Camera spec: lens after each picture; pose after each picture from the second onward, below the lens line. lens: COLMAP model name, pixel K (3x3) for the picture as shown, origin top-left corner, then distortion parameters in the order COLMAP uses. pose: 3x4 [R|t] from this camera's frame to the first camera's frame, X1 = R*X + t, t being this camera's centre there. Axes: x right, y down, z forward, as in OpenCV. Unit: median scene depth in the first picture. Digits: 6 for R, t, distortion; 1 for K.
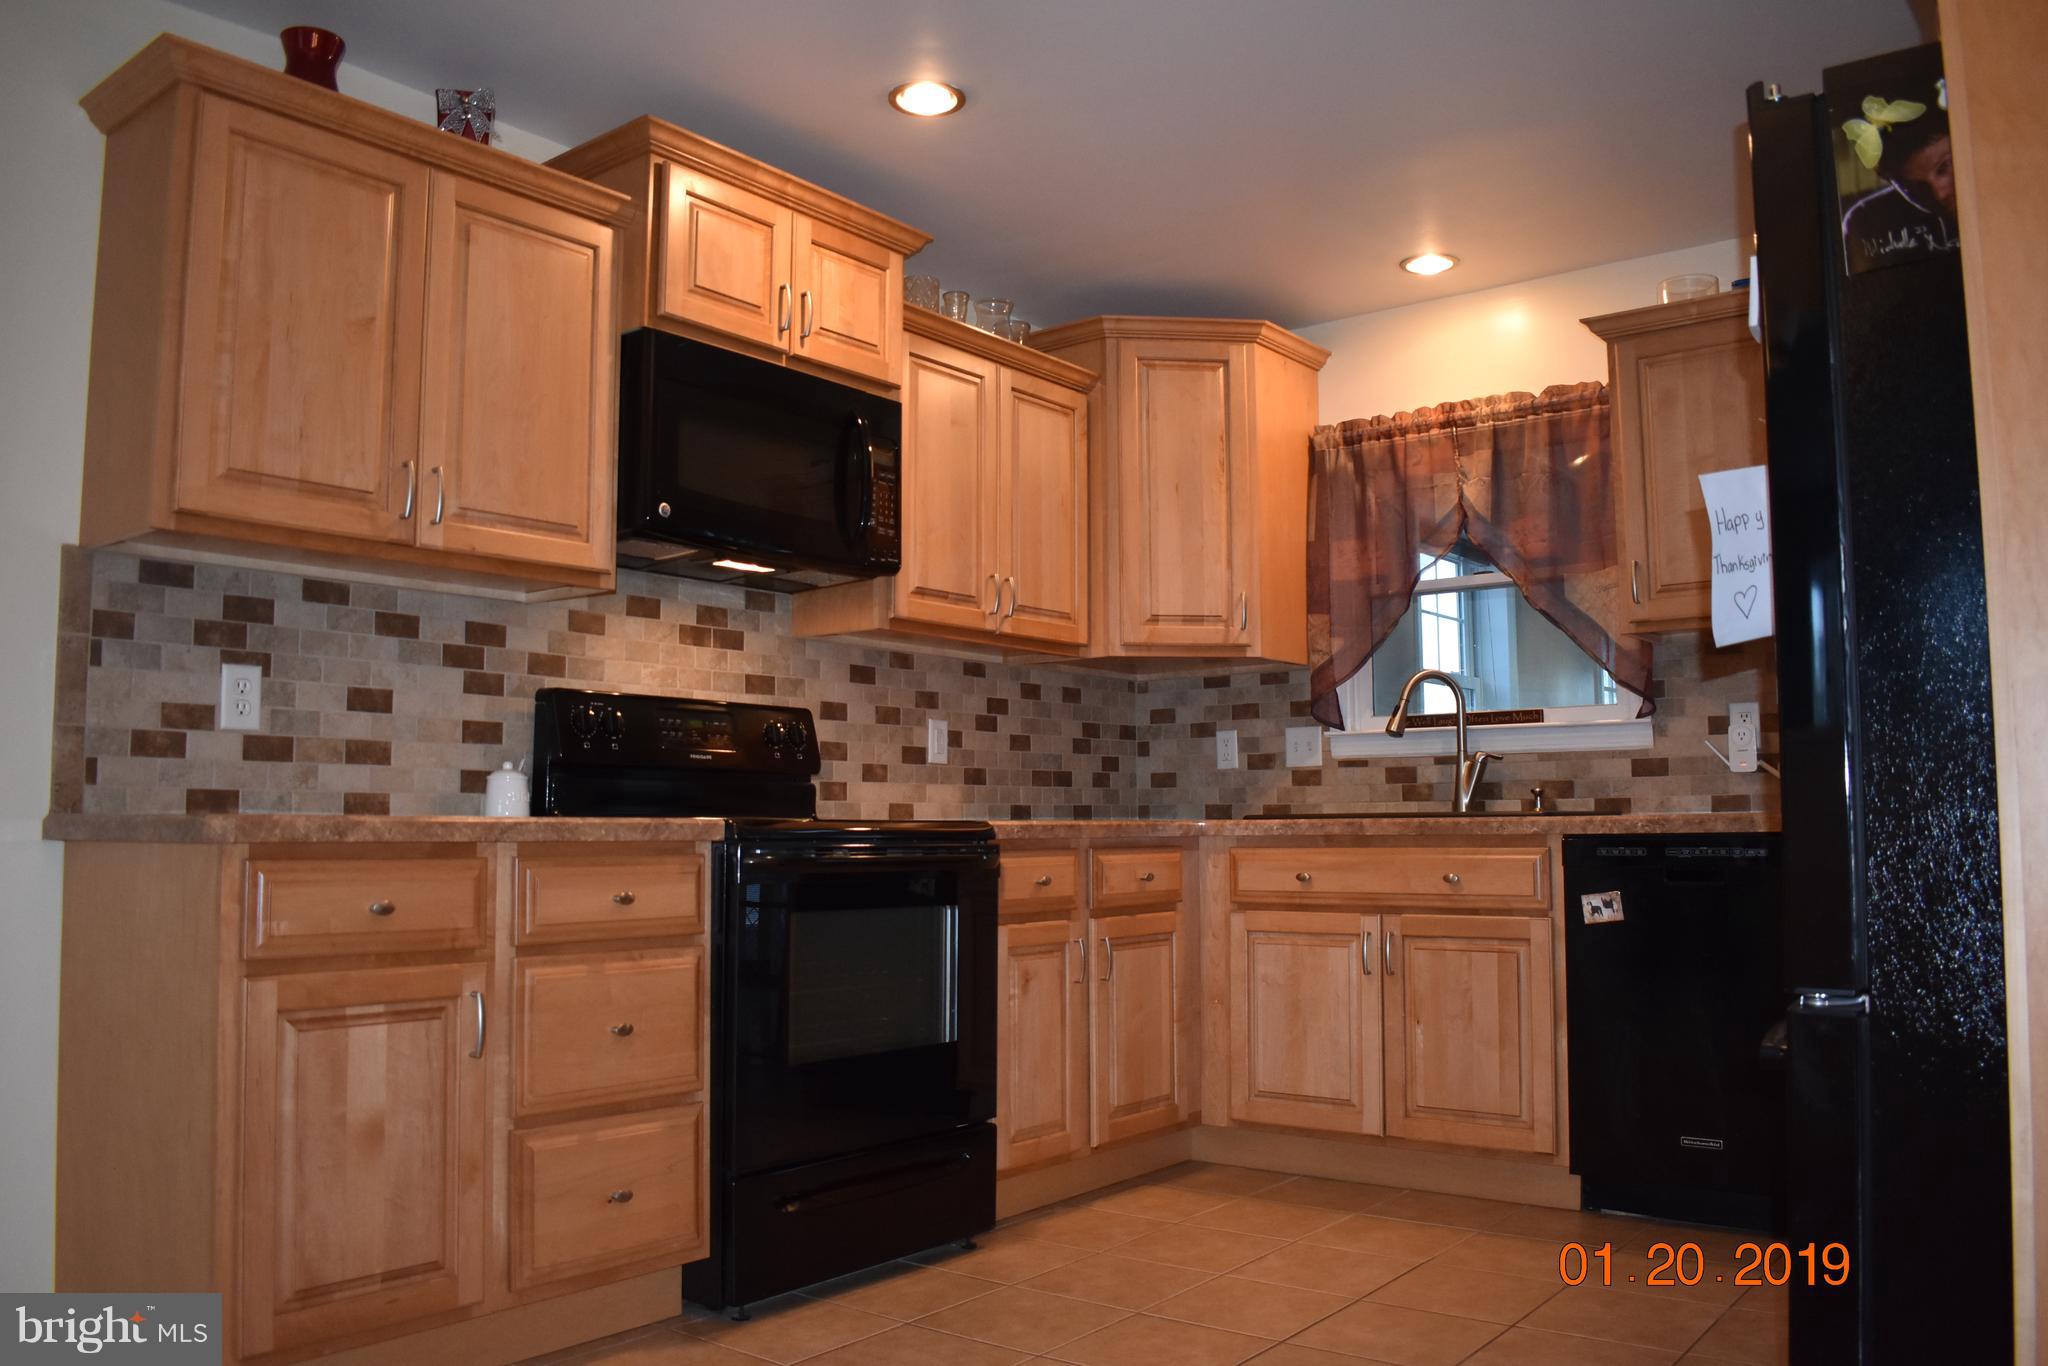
lens RADIAL K [[1584.4, 0, 1024.0], [0, 1584.4, 683.0], [0, 0, 1]] dist [-0.107835, -0.000227]
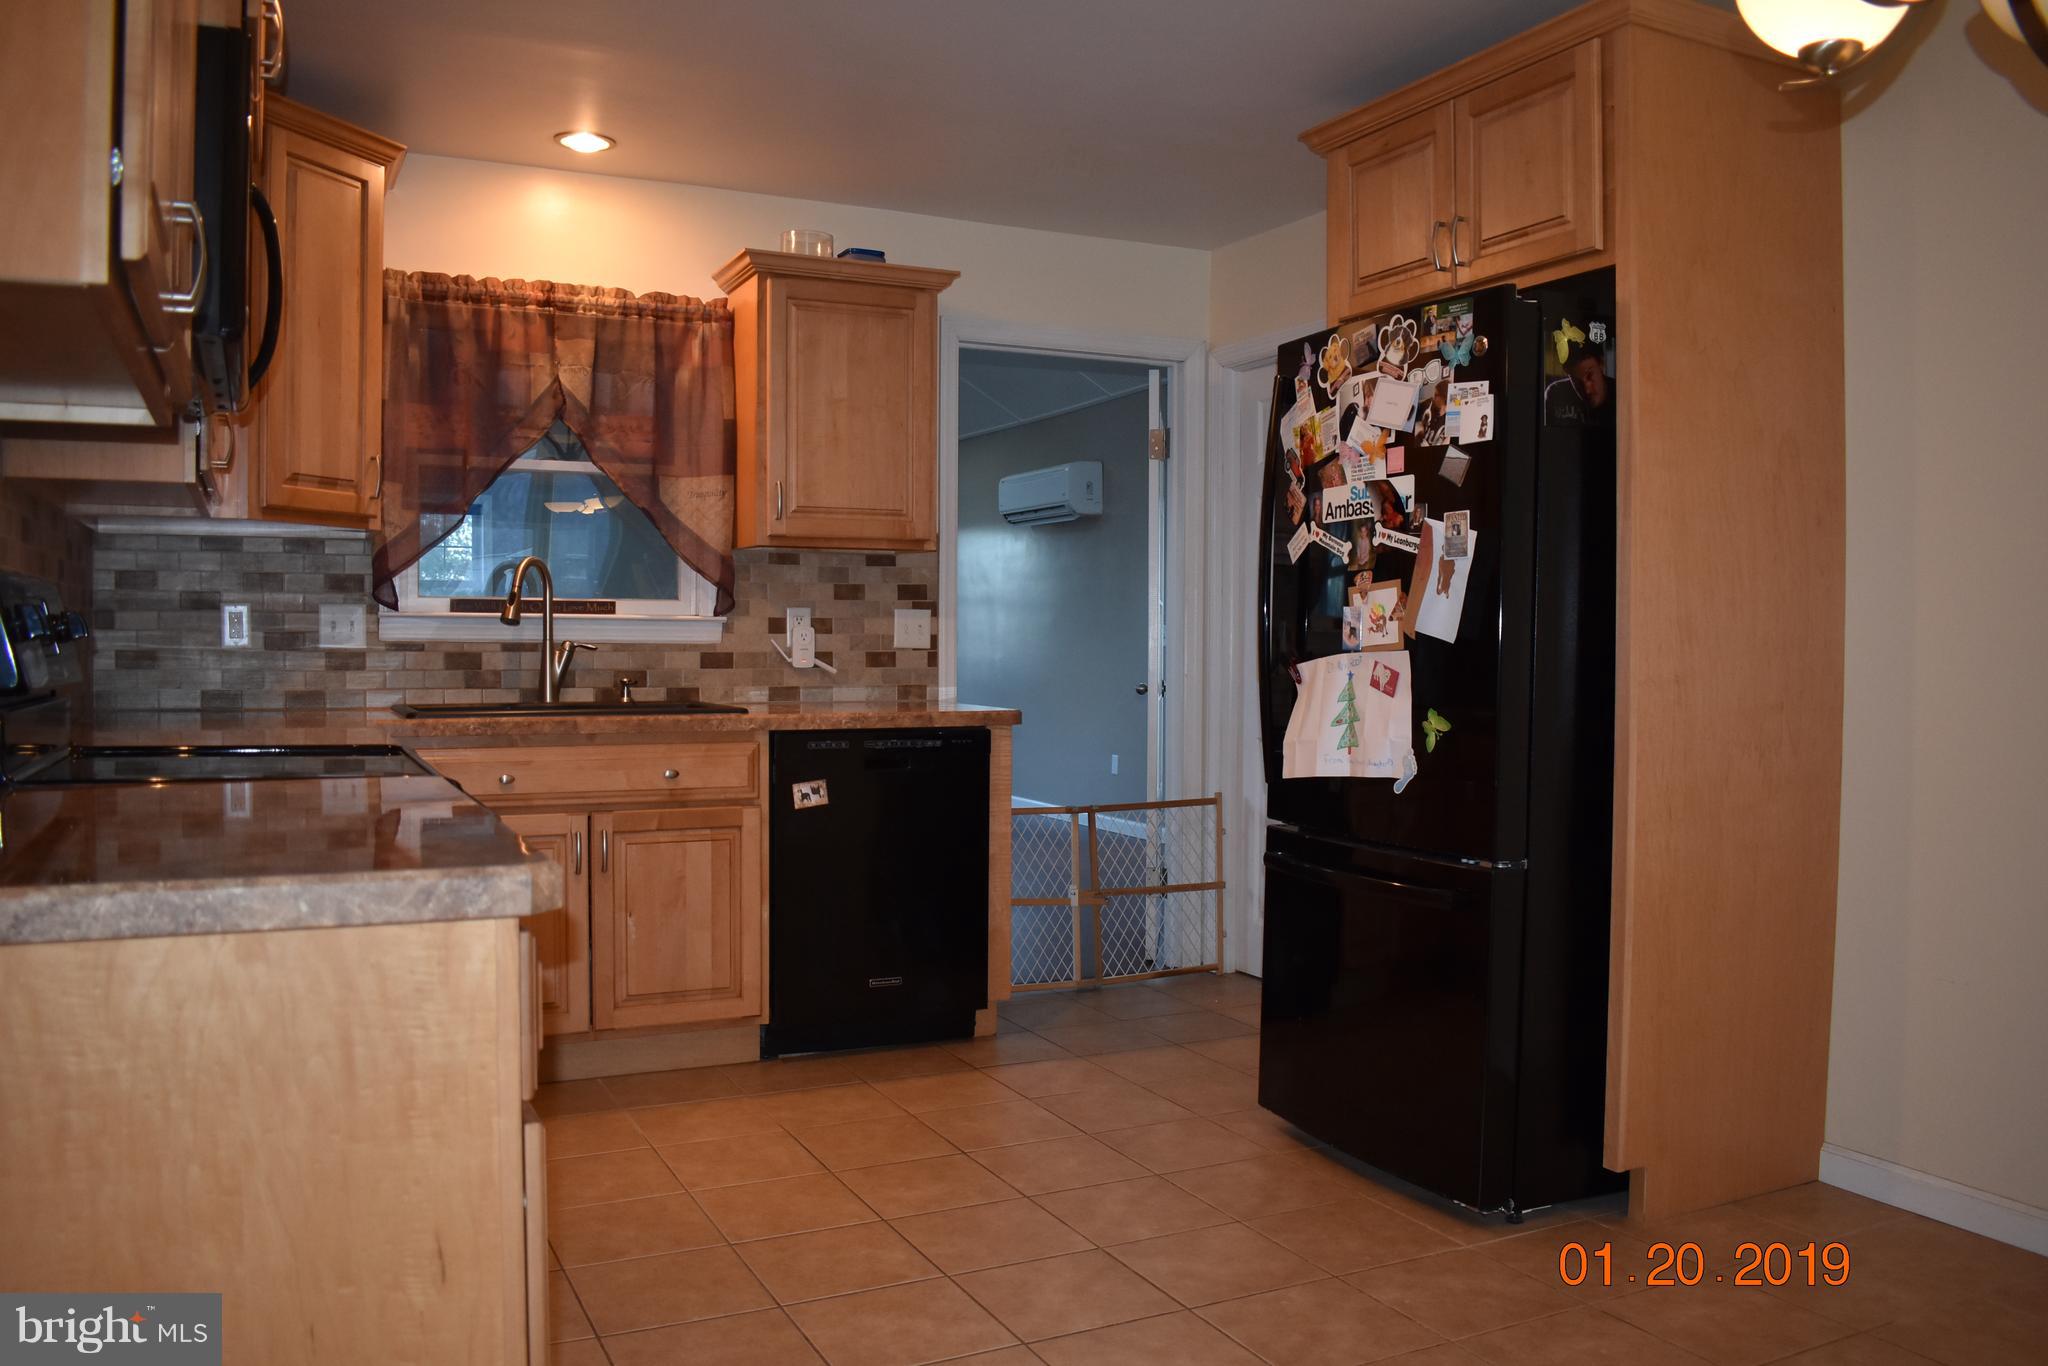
lens RADIAL K [[1584.4, 0, 1024.0], [0, 1584.4, 683.0], [0, 0, 1]] dist [-0.107835, -0.000227]
pose [[0.431802, -0.017573, 0.901797, -0.505277], [-0.089925, 0.993990, 0.062428, -0.019274], [-0.897474, -0.108051, 0.427627, 0.311822]]
